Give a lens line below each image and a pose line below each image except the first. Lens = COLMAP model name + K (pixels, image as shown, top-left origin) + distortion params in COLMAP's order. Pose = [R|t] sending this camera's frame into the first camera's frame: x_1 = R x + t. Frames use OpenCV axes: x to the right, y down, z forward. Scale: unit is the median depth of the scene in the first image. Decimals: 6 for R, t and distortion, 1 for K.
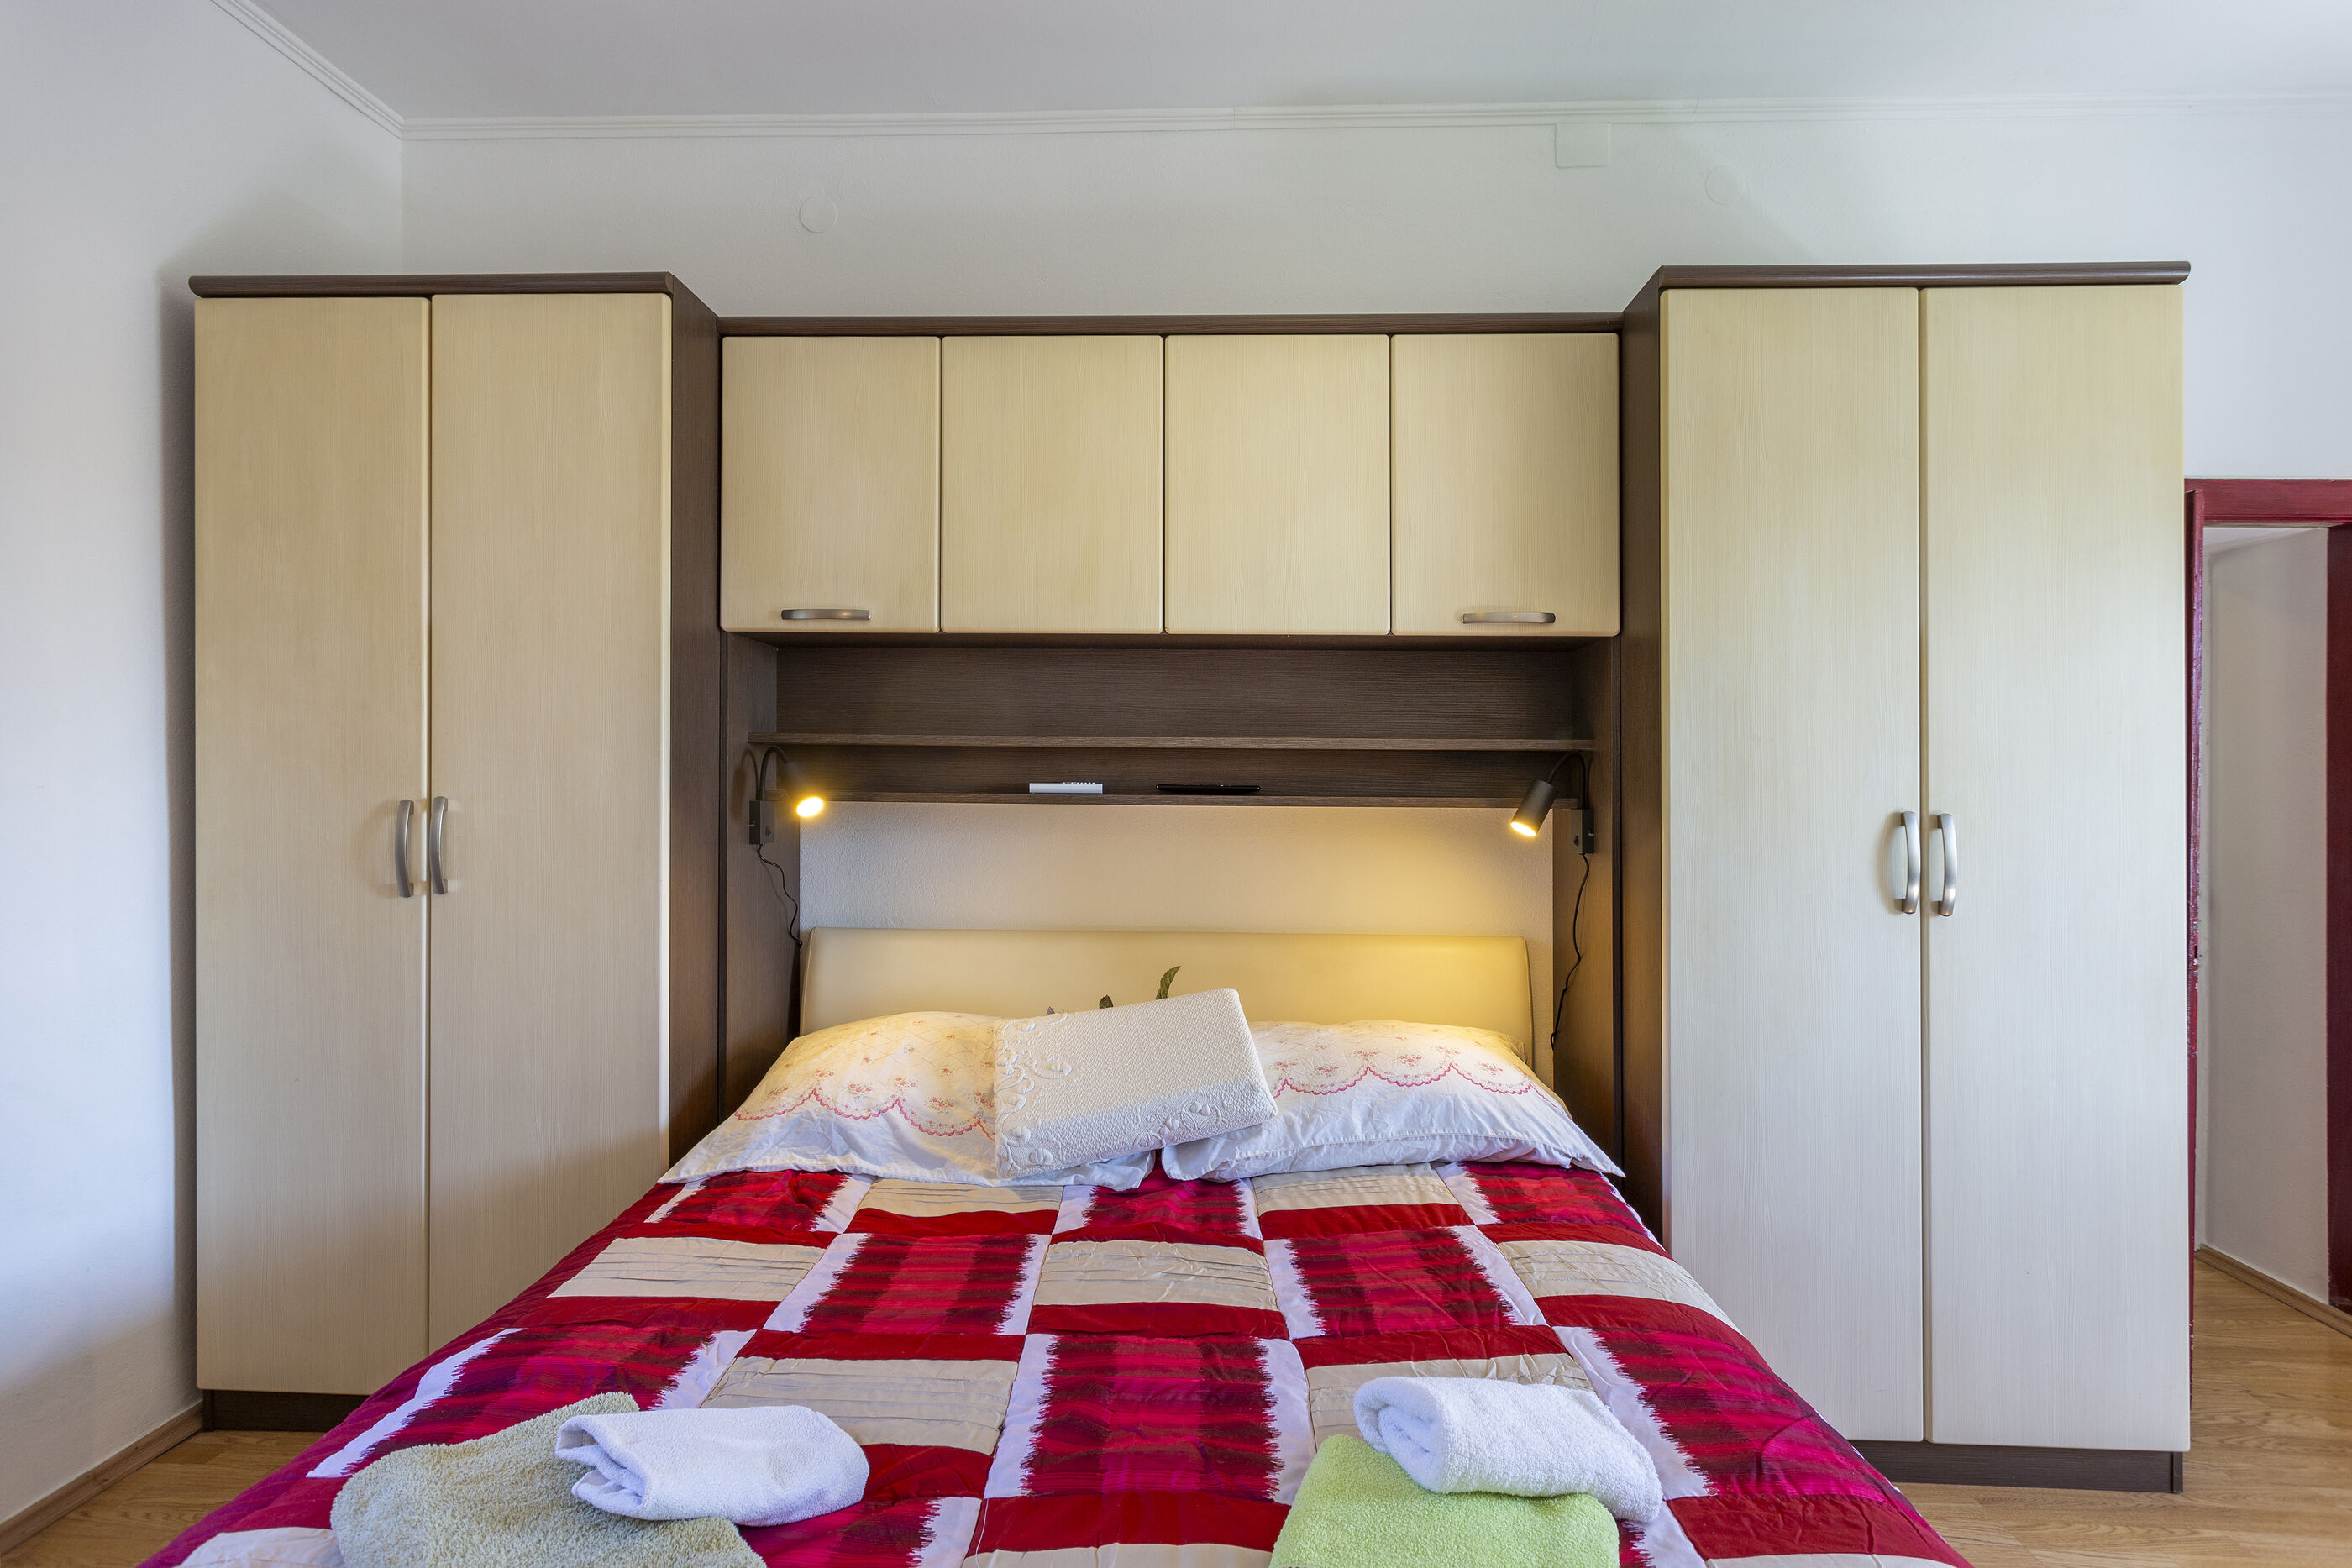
lens RADIAL K [[1119.8, 0, 1170.5], [0, 1119.8, 777.5], [0, 0, 1]] dist [0.000986, 0.000037]
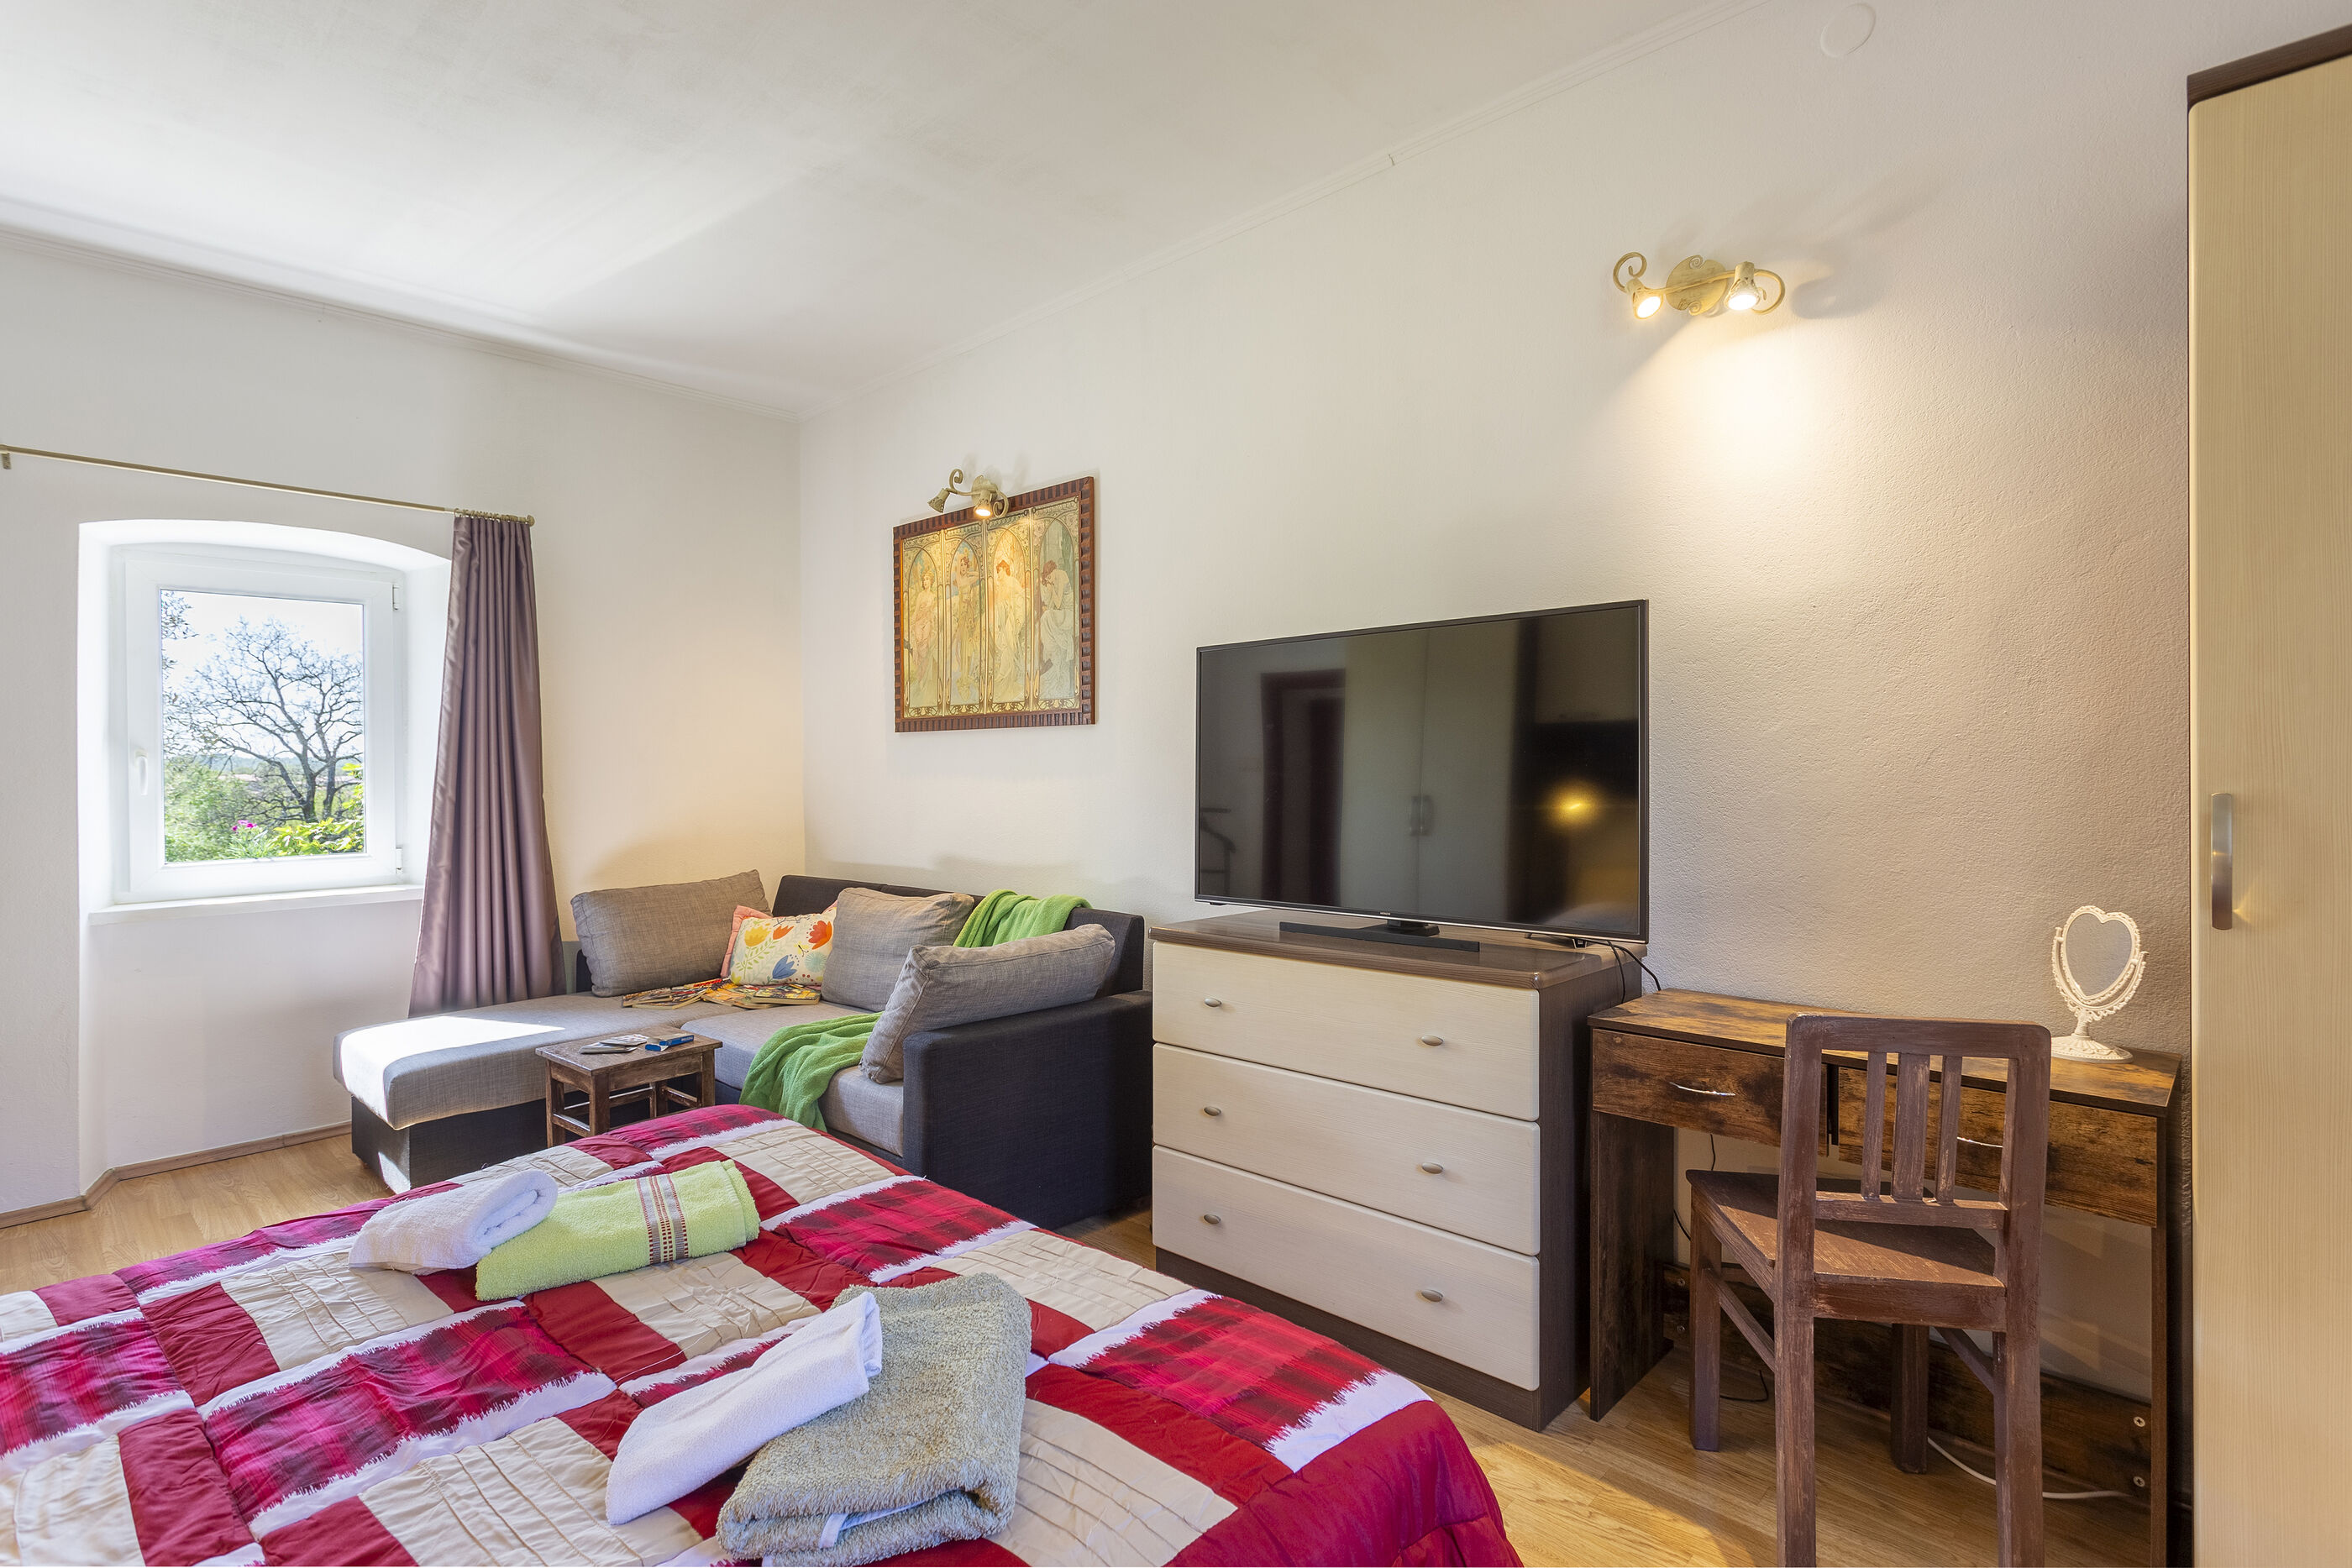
lens RADIAL K [[1119.8, 0, 1174.7], [0, 1119.8, 767.5], [0, 0, 1]] dist [0.000986, 0.000037]
pose [[-0.758081, 0.000323, 0.652161, -0.761129], [0.009028, 0.999909, 0.009999, -0.006216], [-0.652098, 0.013468, -0.758015, 0.833176]]
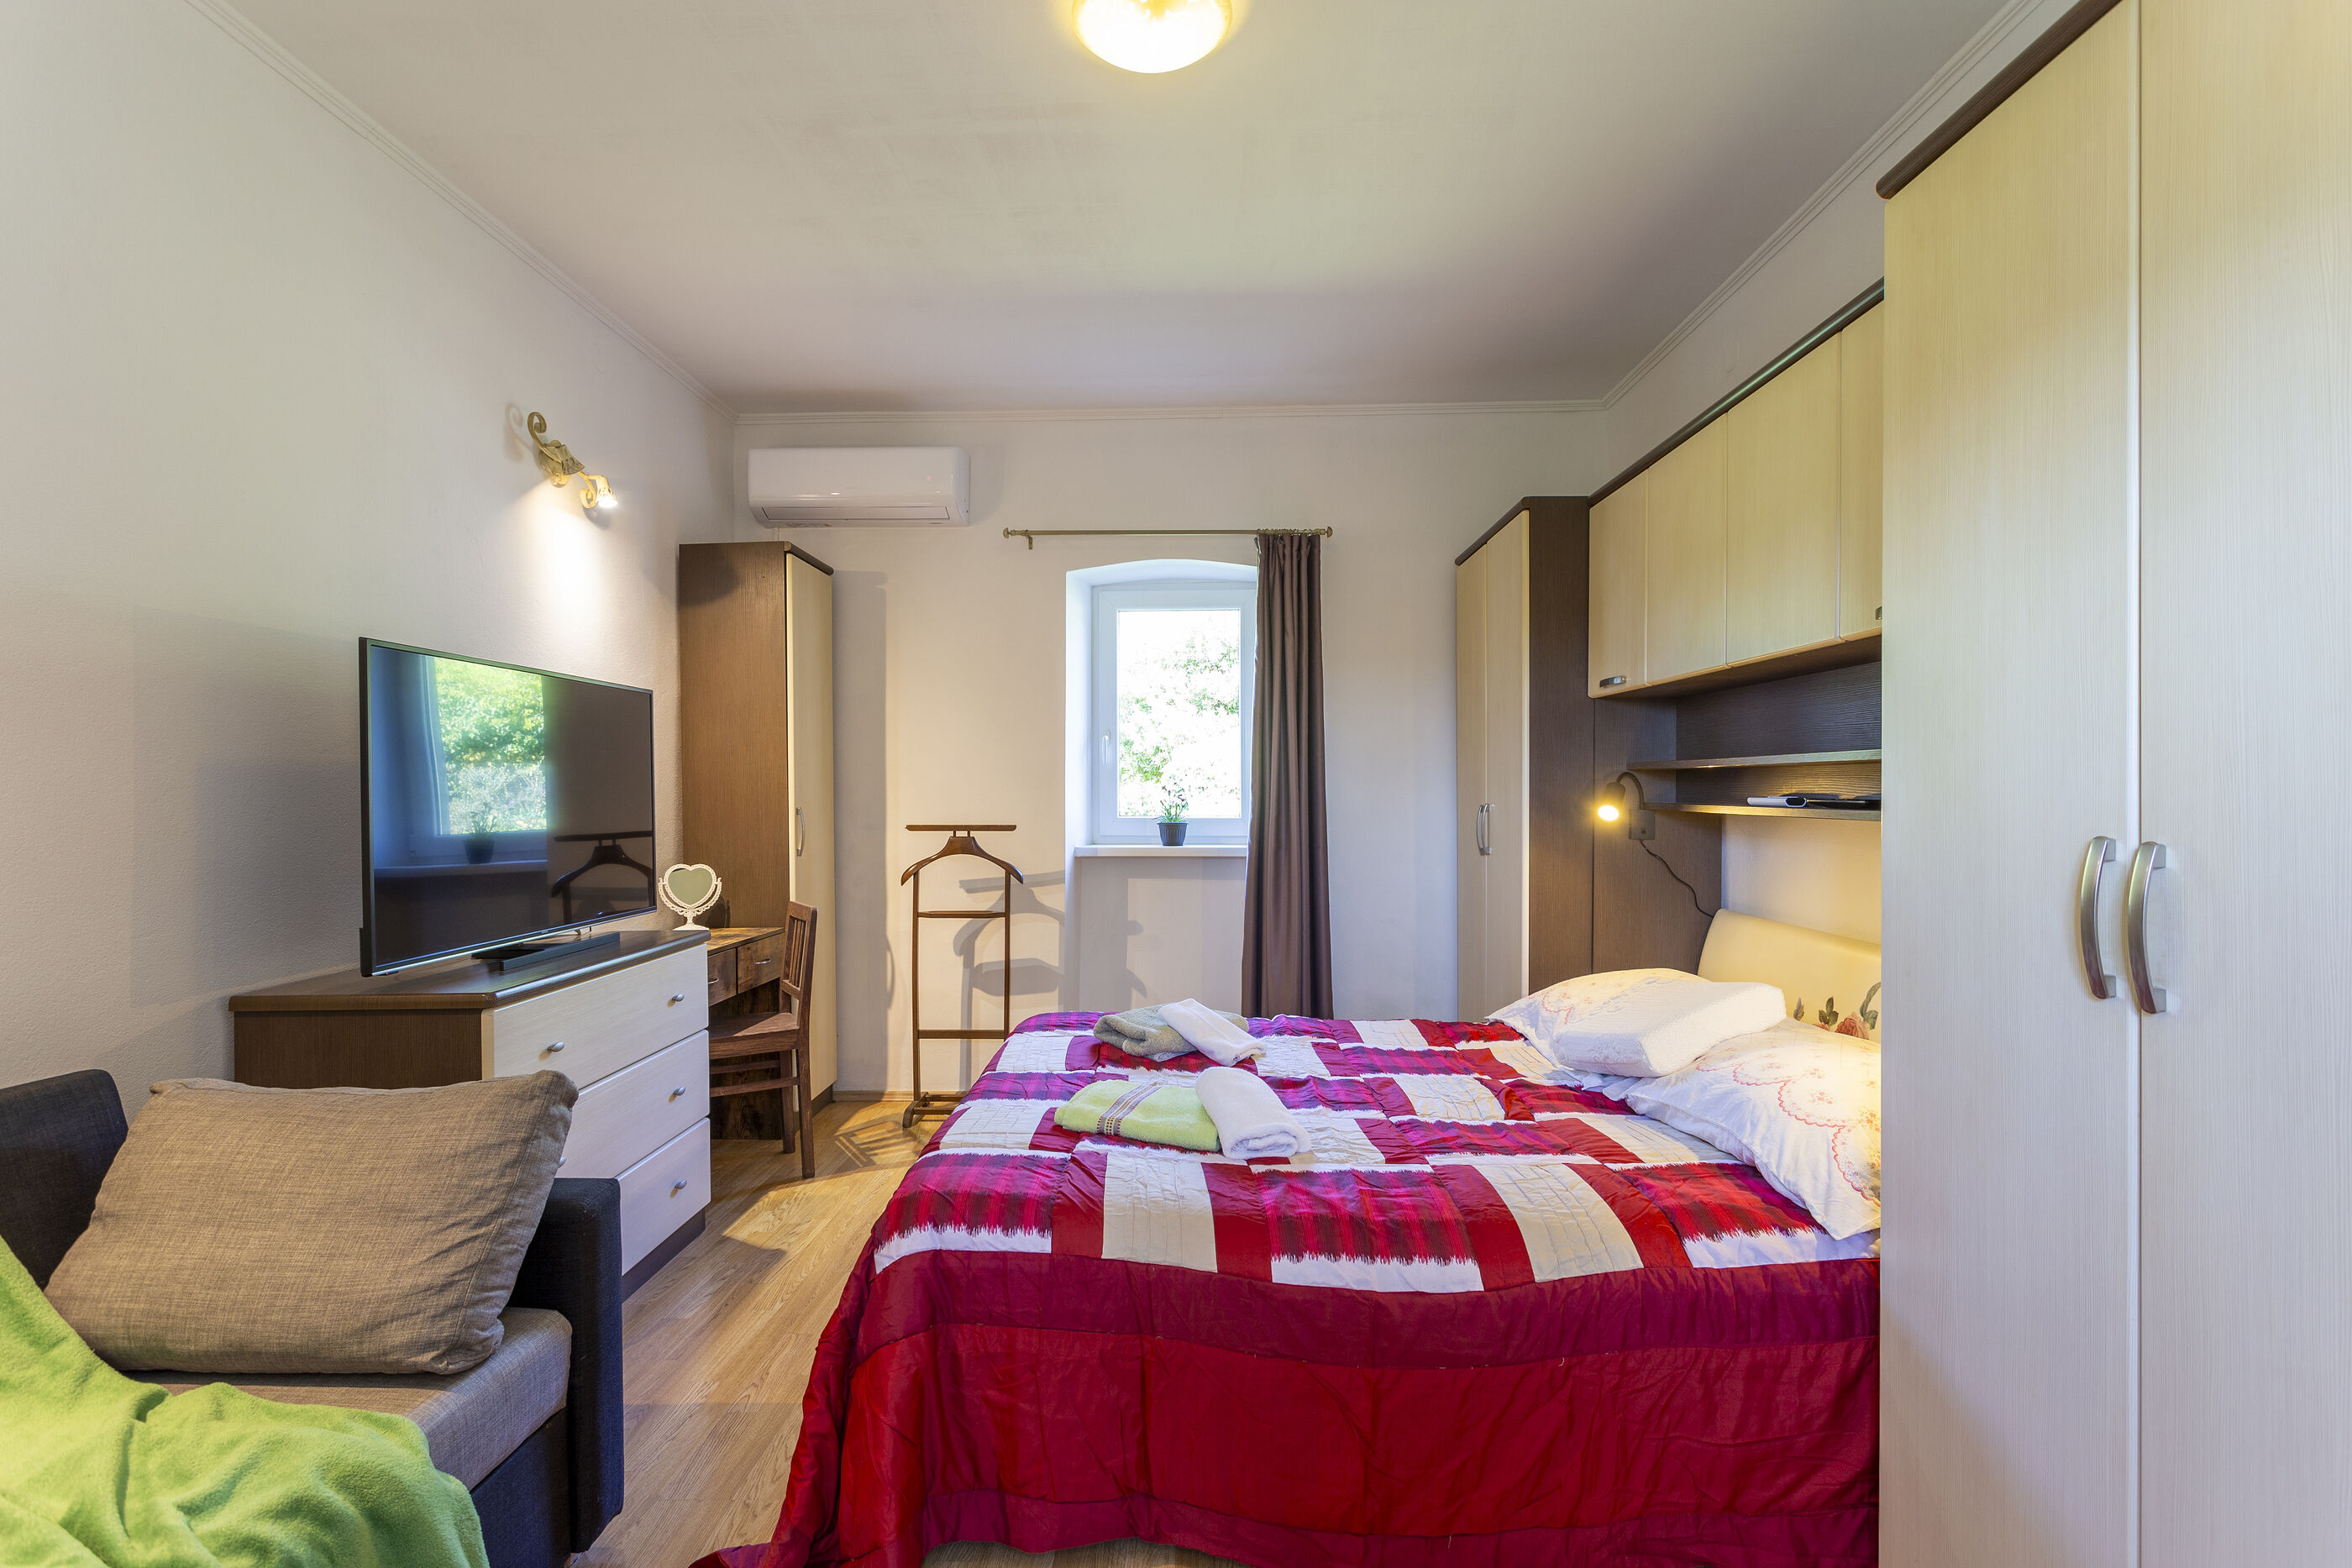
lens RADIAL K [[1119.8, 0, 1165.7], [0, 1119.8, 765.9], [0, 0, 1]] dist [0.000986, 0.000037]
pose [[0.020508, -0.028813, -0.999374, 1.300221], [-0.001366, 0.999583, -0.028847, 0.007790], [0.999789, 0.001957, 0.020460, 0.443382]]
